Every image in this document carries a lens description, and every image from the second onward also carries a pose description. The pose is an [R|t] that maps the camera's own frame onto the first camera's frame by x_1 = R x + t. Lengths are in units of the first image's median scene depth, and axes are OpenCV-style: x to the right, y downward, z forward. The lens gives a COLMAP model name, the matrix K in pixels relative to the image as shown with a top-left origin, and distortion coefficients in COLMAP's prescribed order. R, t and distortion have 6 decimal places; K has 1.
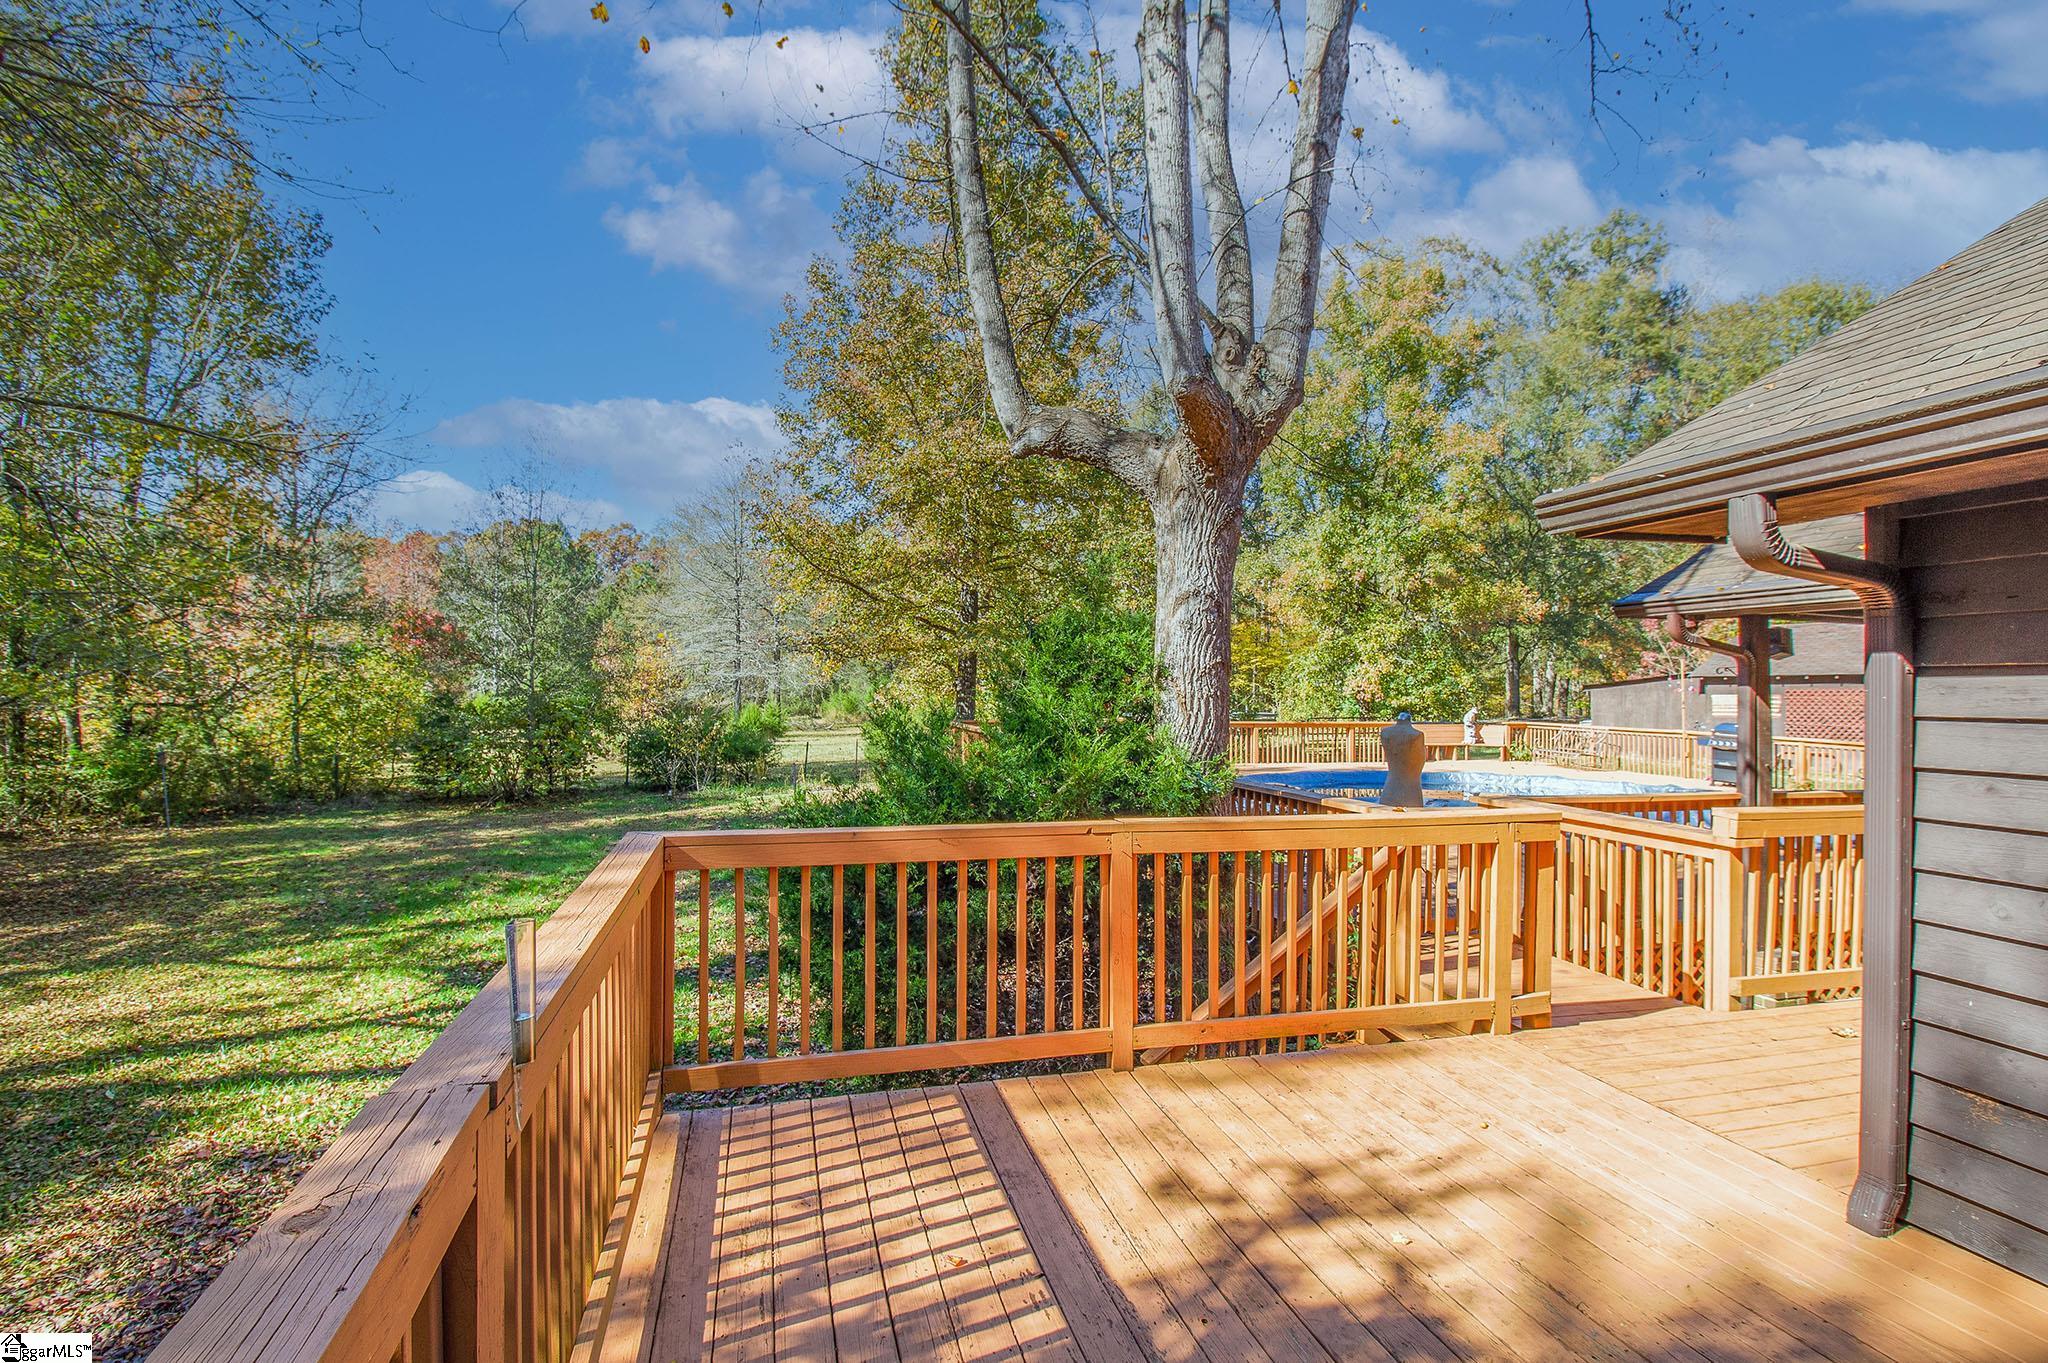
lens RADIAL K [[982.7, 0, 1032.5], [0, 982.7, 684.4], [0, 0, 1]] dist [-0.013663, -0.001191]
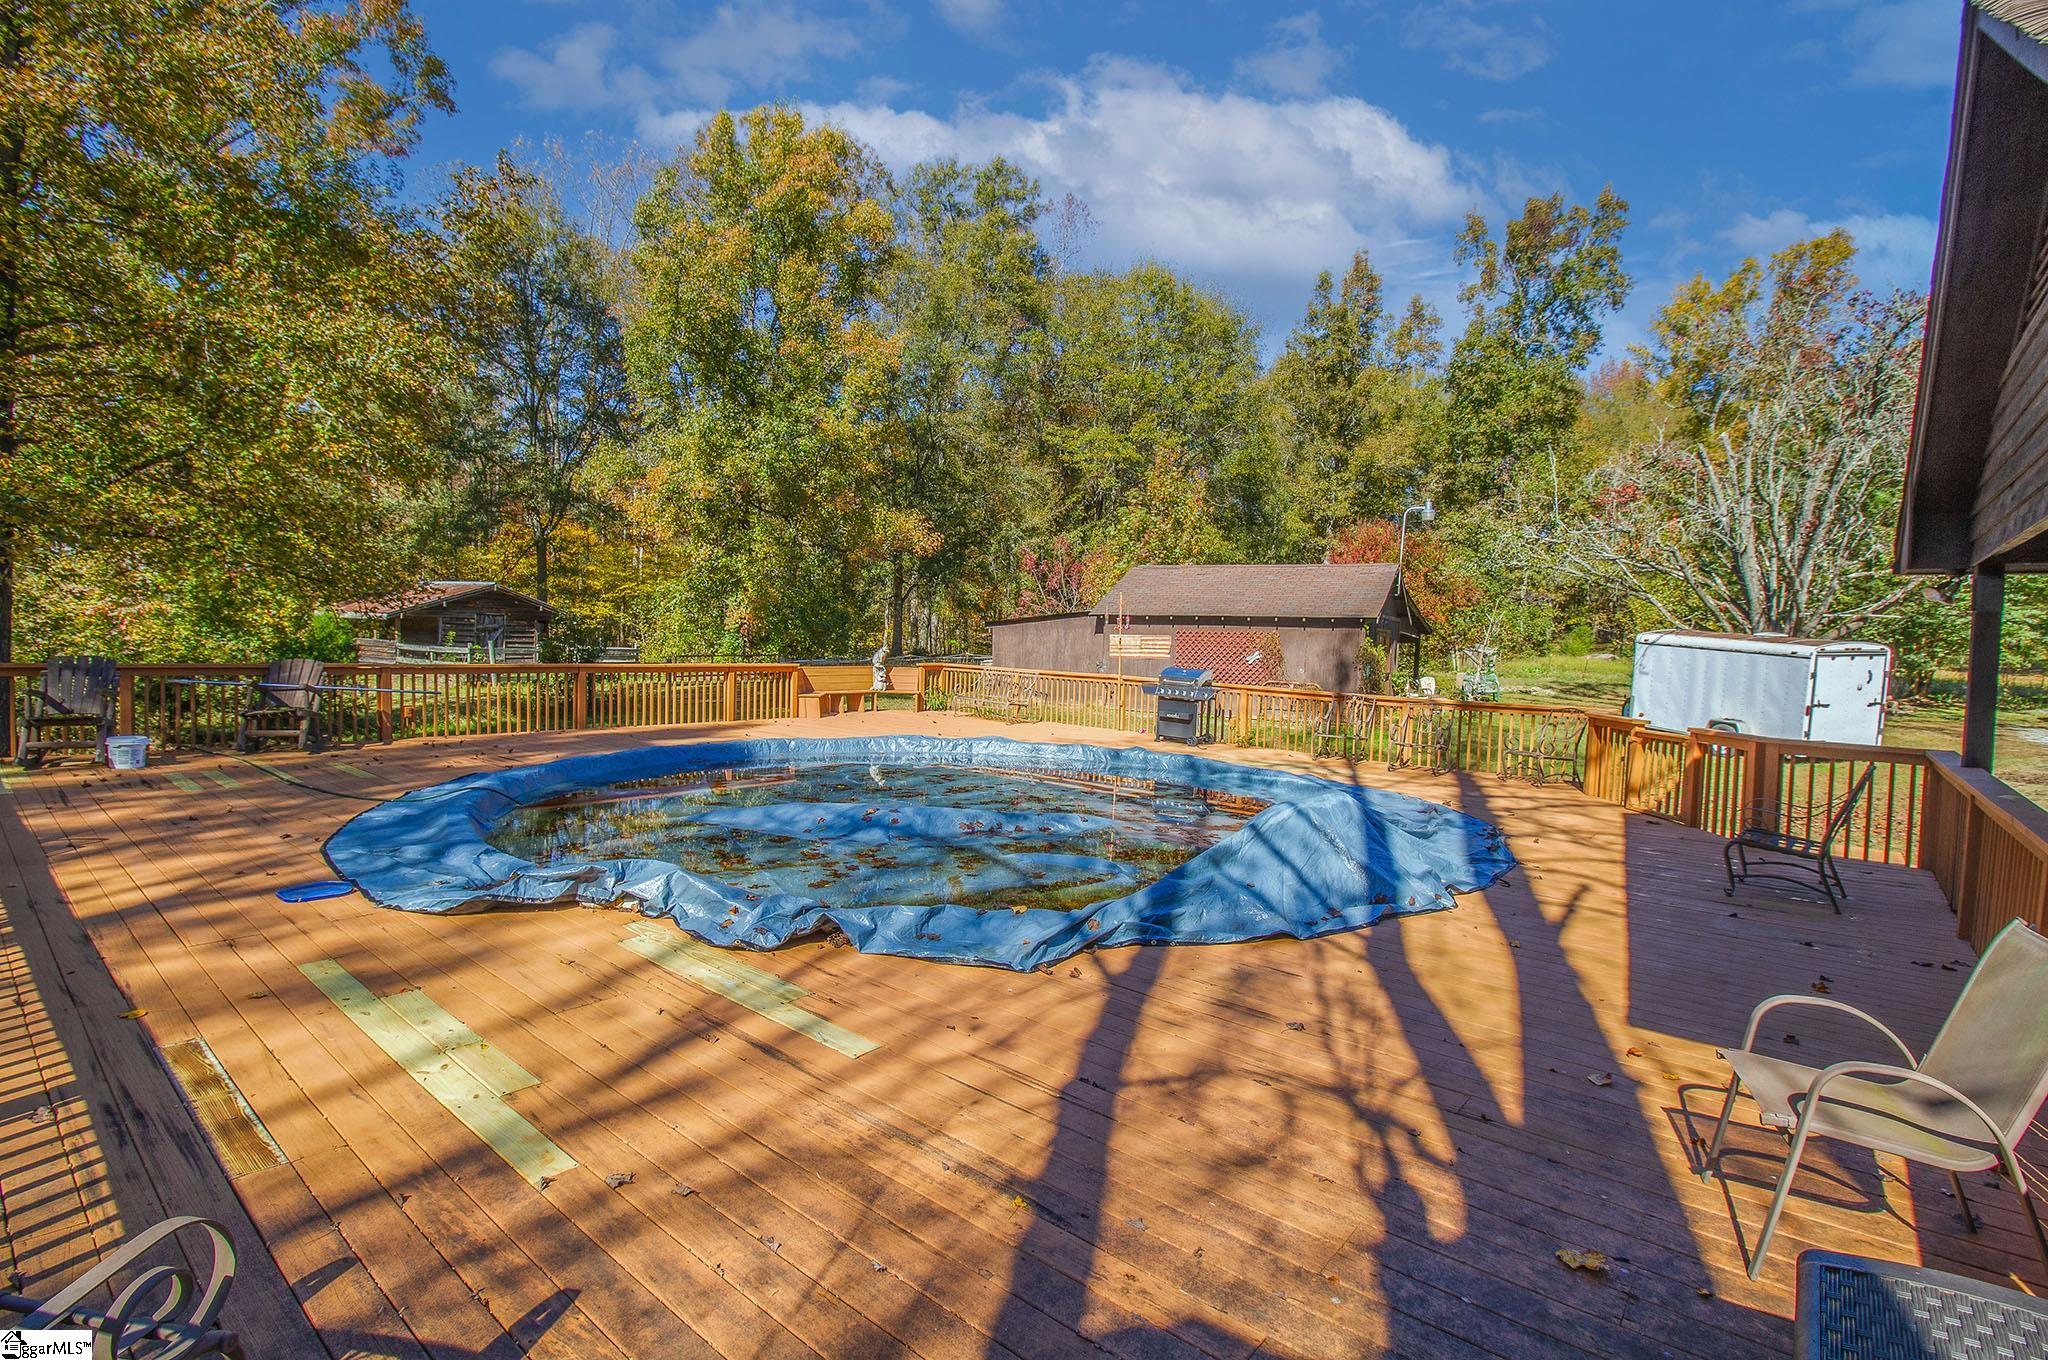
lens RADIAL K [[982.7, 0, 1033.2], [0, 982.7, 674.5], [0, 0, 1]] dist [-0.013663, -0.001191]
pose [[0.818318, -0.006244, 0.574732, 0.054572], [-0.026075, 0.998508, 0.047975, 0.003653], [-0.574174, -0.054245, 0.816934, 0.168740]]
